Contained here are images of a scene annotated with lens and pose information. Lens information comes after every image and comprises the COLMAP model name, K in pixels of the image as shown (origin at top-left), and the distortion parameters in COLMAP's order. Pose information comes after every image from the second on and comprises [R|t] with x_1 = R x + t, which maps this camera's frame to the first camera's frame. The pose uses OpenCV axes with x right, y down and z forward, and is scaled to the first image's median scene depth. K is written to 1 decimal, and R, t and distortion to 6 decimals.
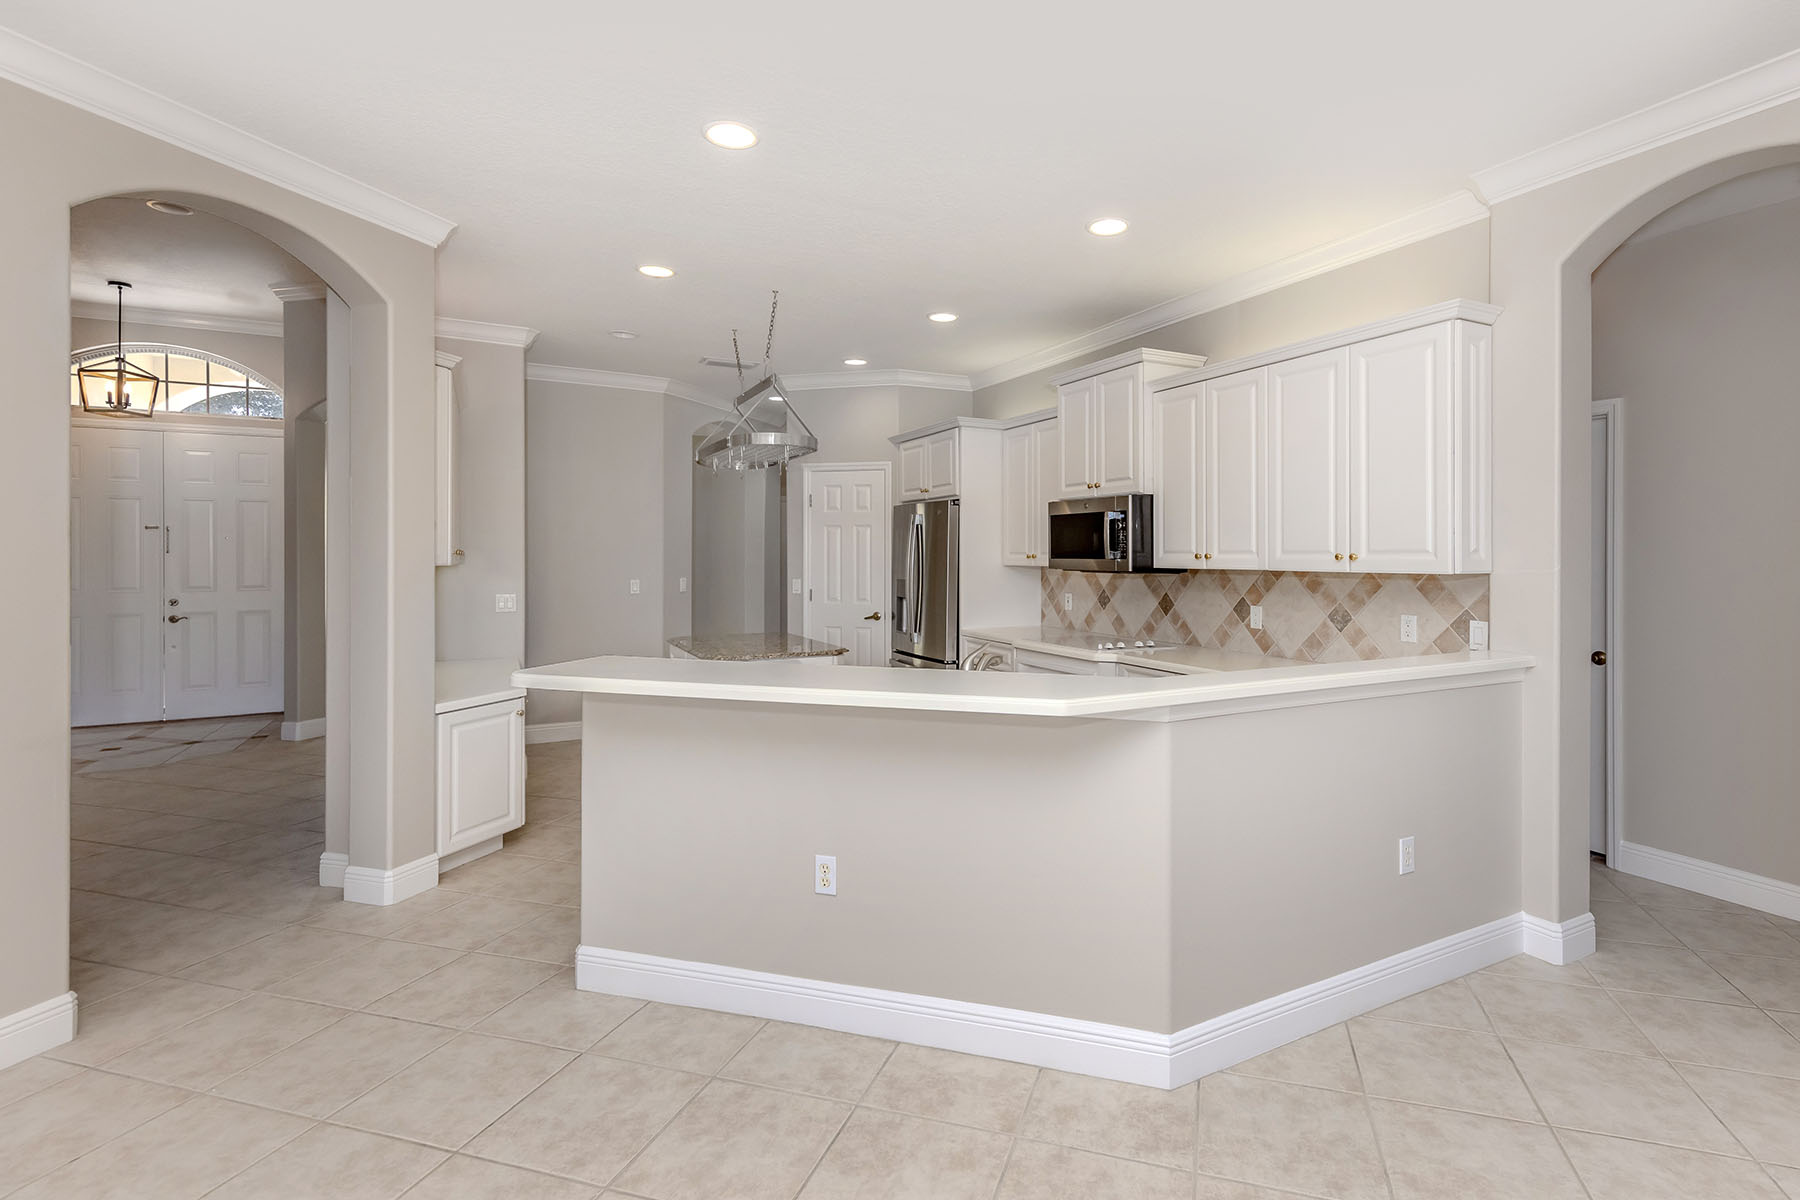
lens RADIAL K [[826.7, 0, 939.9], [0, 826.7, 571.1], [0, 0, 1]] dist [0.005228, -0.000733]
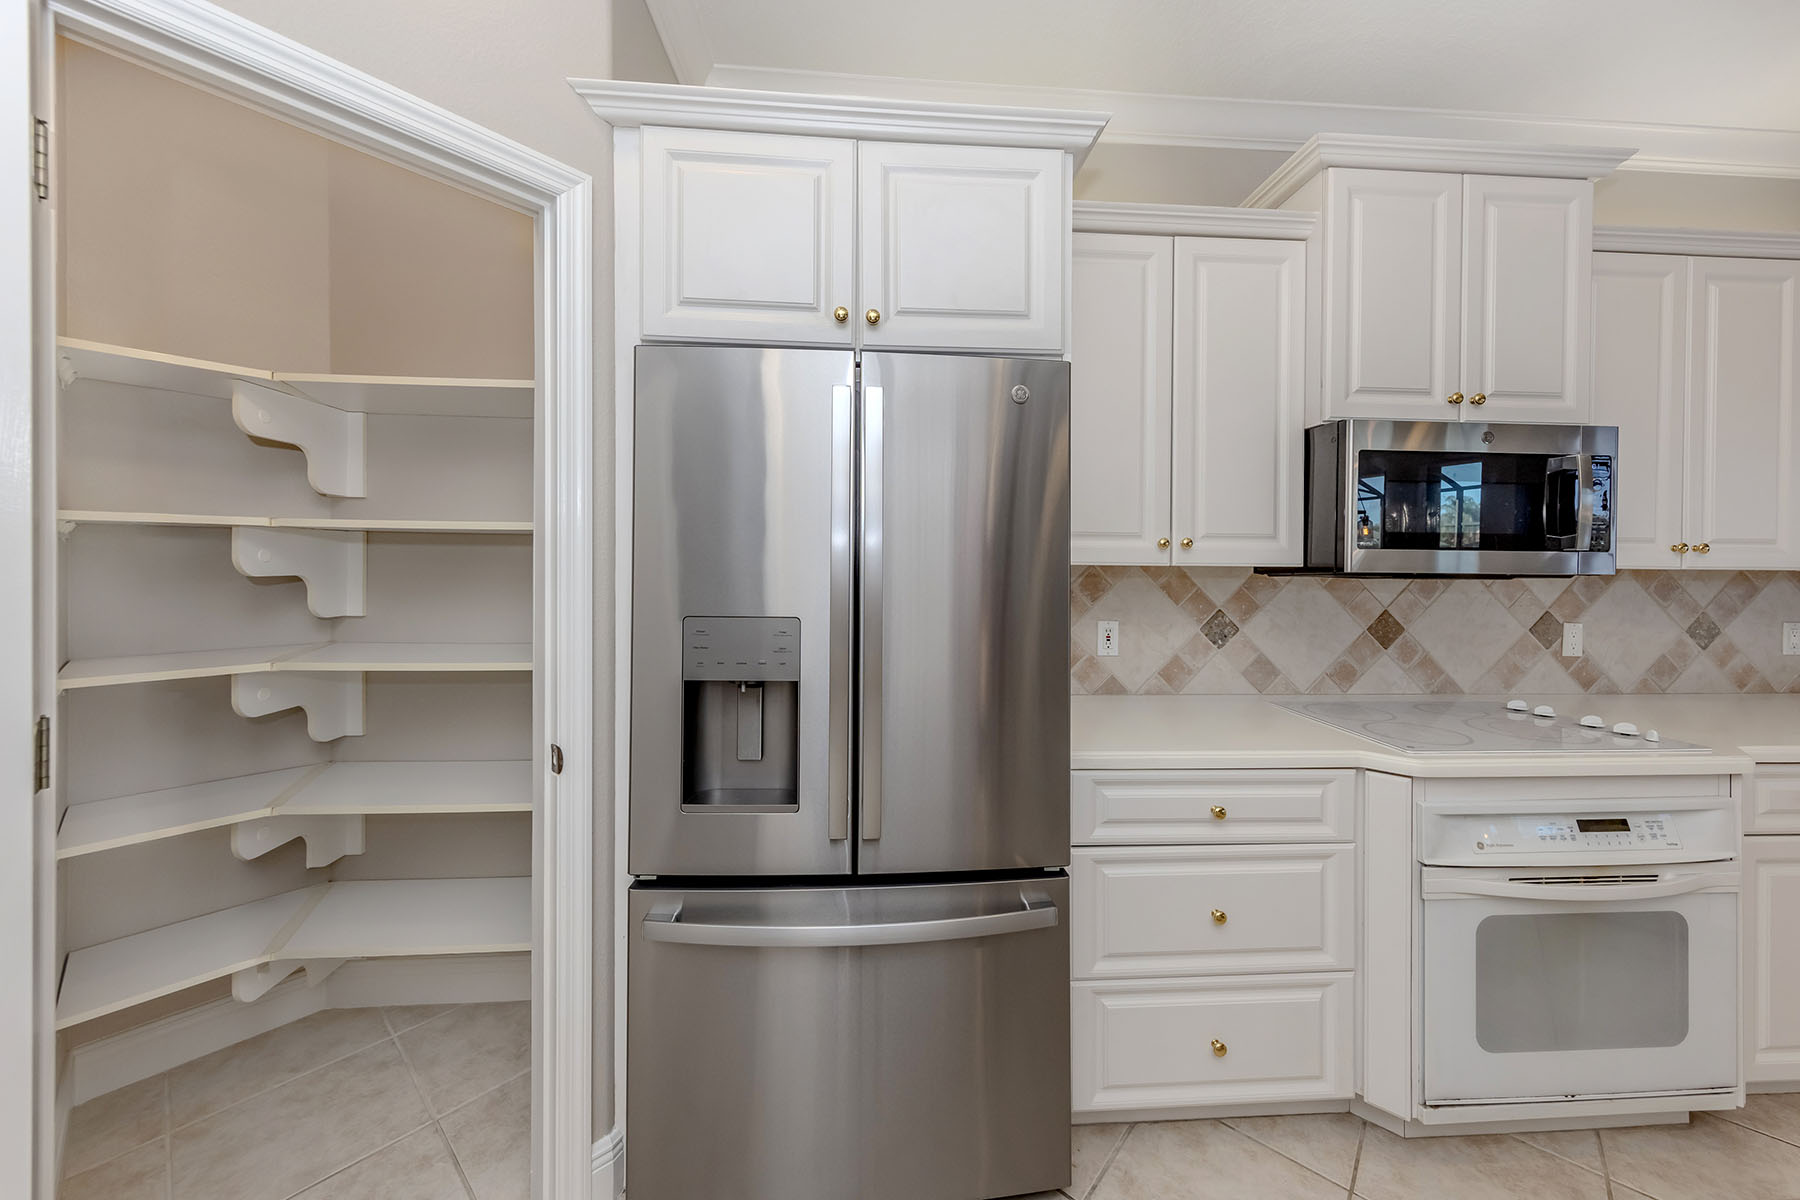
lens RADIAL K [[671.8, 0, 882.1], [0, 671.8, 556.4], [0, 0, 1]] dist [0.007837, -0.000969]
pose [[0.393899, 0.002681, 0.919150, -0.334143], [0.005859, 0.999968, -0.005428, -0.011977], [-0.919135, 0.007523, 0.393871, 1.255035]]
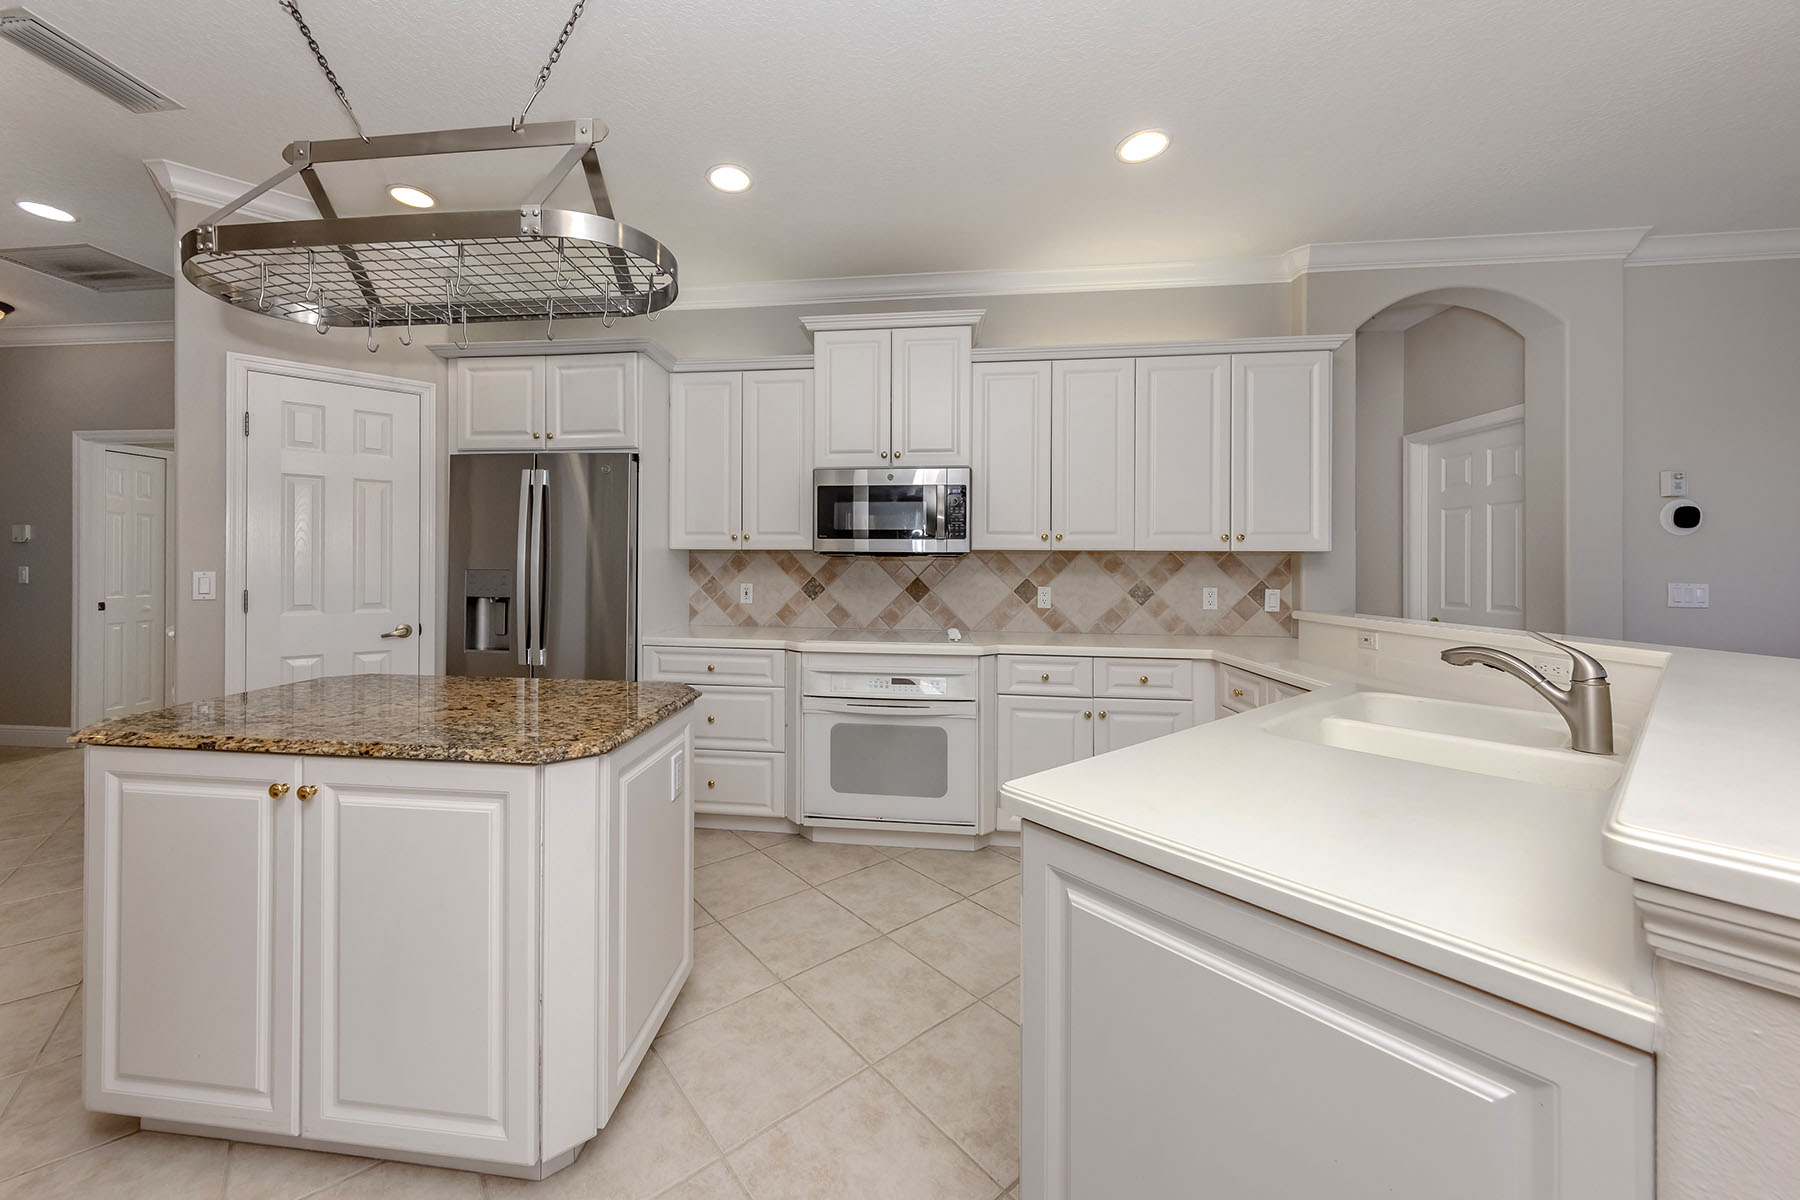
lens RADIAL K [[671.8, 0, 808.7], [0, 671.8, 557.2], [0, 0, 1]] dist [0.007837, -0.000969]
pose [[0.579476, 0.006794, 0.814961, -0.465667], [0.008278, 0.999865, -0.014222, 0.014294], [-0.814948, 0.014987, 0.579341, 0.724320]]
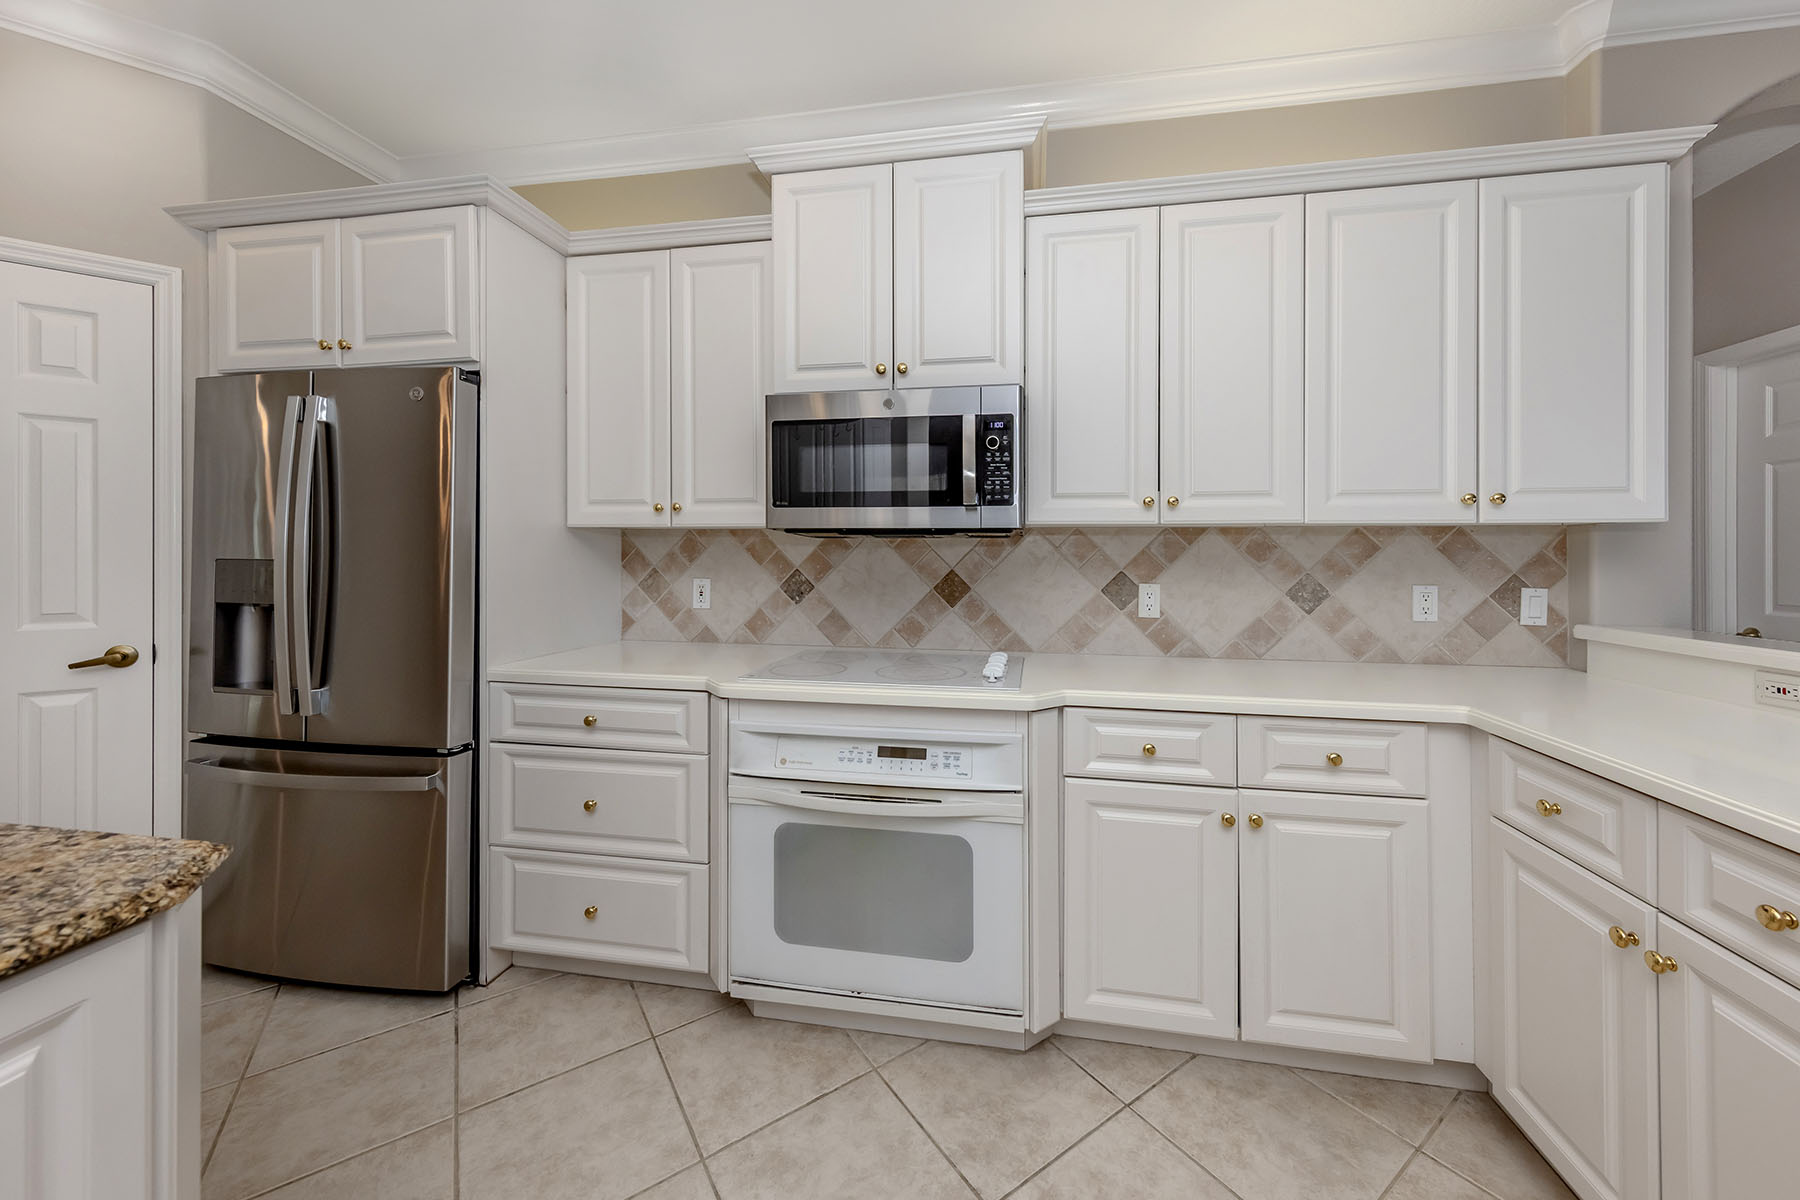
lens RADIAL K [[671.8, 0, 890.2], [0, 671.8, 546.9], [0, 0, 1]] dist [0.007837, -0.000969]
pose [[0.611785, 0.004036, 0.791013, -0.163999], [0.011389, 0.999838, -0.013909, 0.017362], [-0.790942, 0.017519, 0.611641, 0.805900]]
